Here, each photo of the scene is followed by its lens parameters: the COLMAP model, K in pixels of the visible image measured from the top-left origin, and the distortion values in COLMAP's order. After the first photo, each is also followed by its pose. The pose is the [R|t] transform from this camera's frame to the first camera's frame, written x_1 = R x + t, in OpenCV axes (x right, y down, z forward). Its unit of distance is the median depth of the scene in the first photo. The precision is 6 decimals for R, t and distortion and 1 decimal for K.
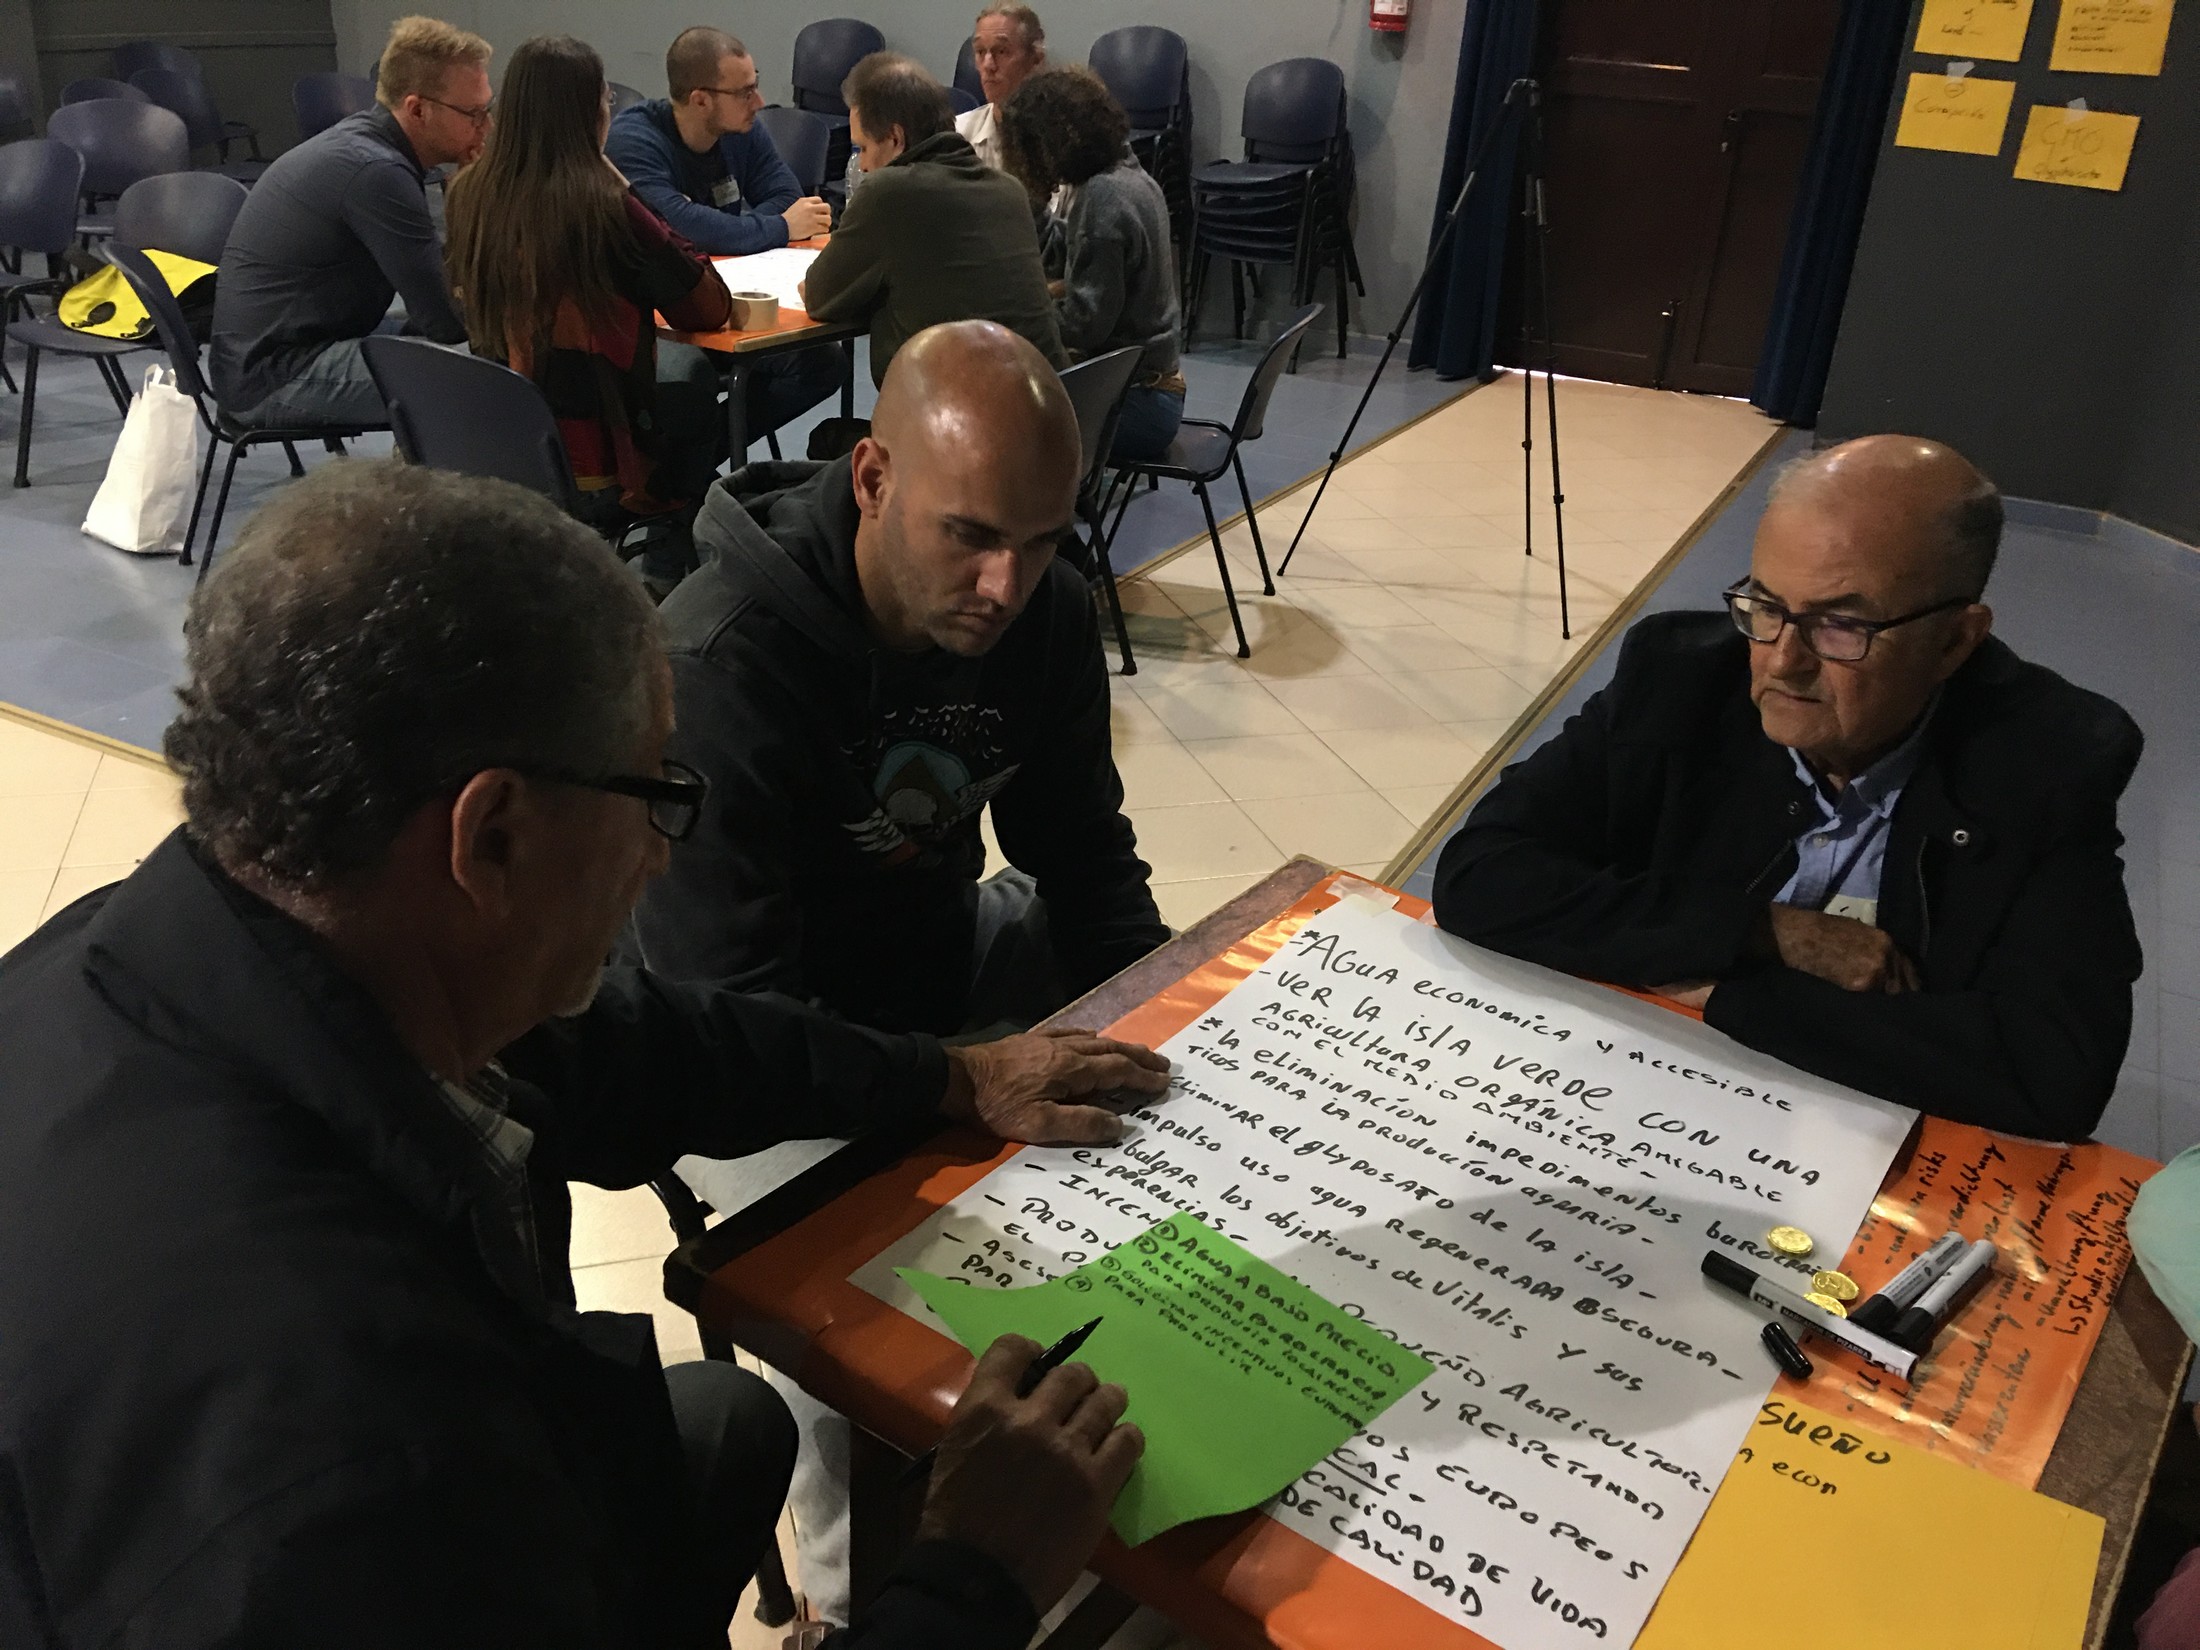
lens RADIAL K [[1867.8, 0, 1109.6], [0, 1867.8, 831.3], [0, 0, 1]] dist [0.091252, -0.142234]
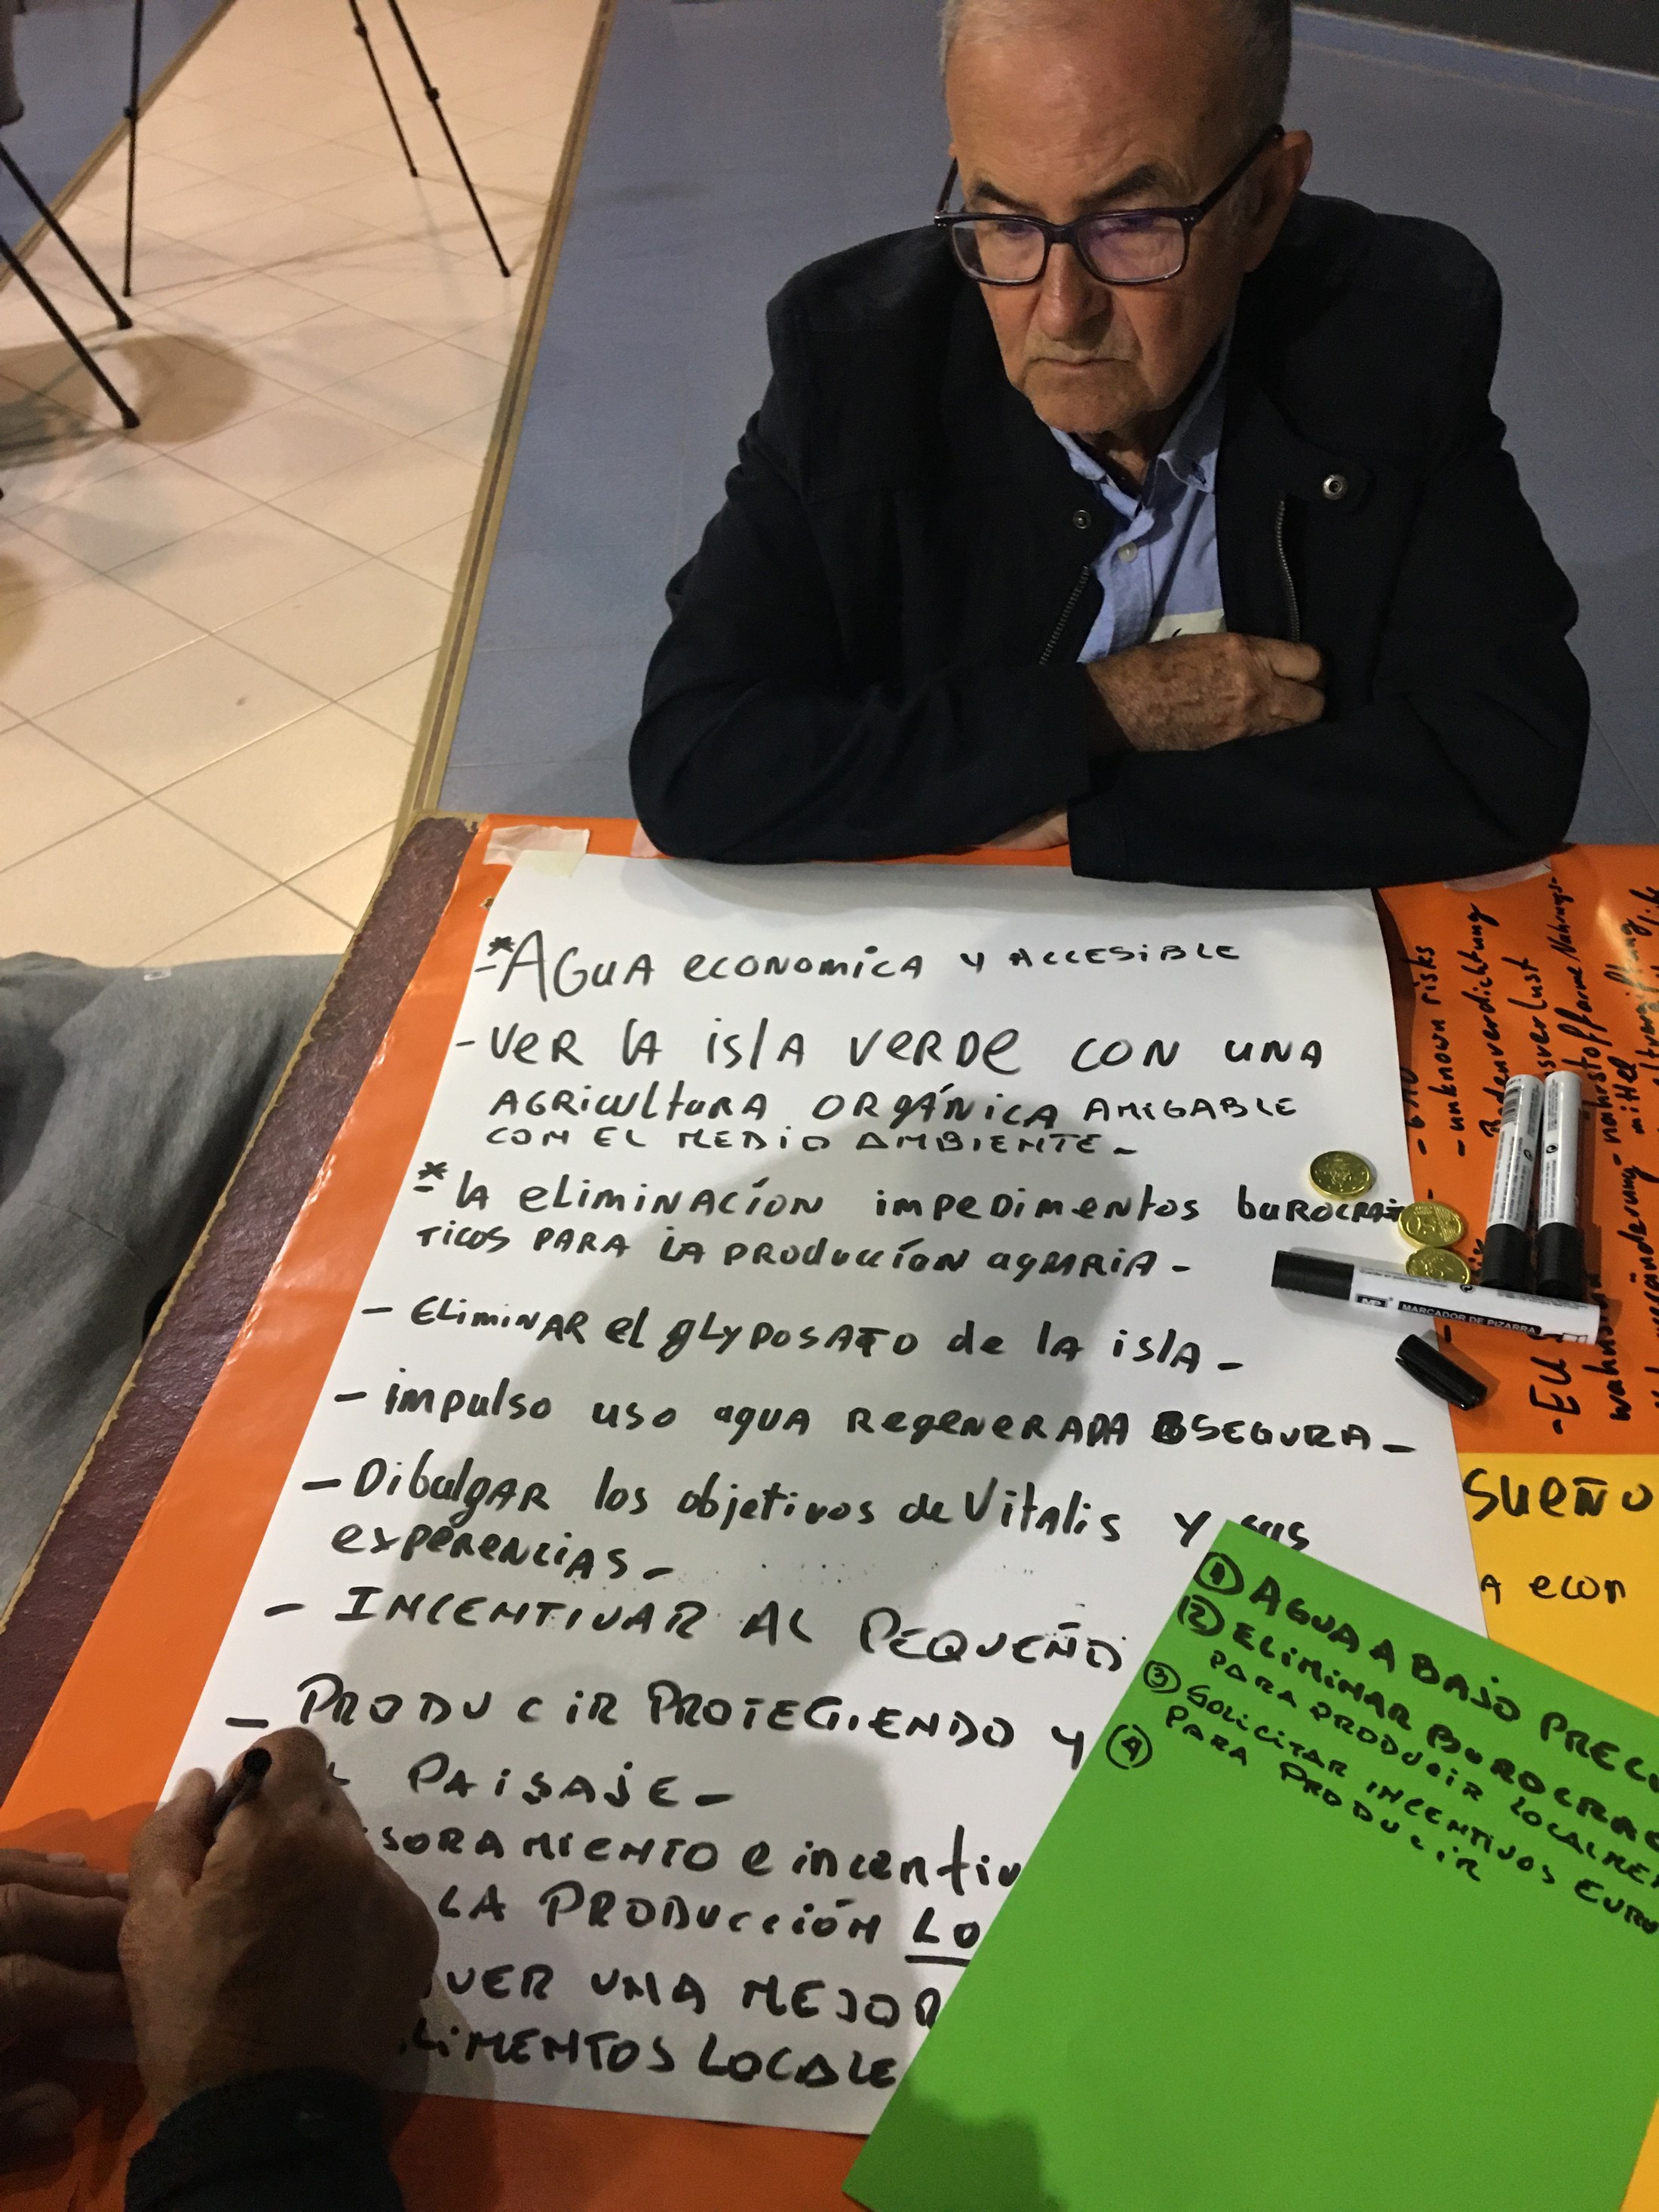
lens RADIAL K [[1877.8, 0, 827.3], [0, 1877.8, 1117.0], [0, 0, 1]] dist [0.091252, -0.142234]
pose [[0.877248, -0.403058, 0.260730, 0.014691], [0.300705, 0.884777, 0.356015, -0.103450], [-0.374183, -0.233910, 0.897370, 0.405561]]
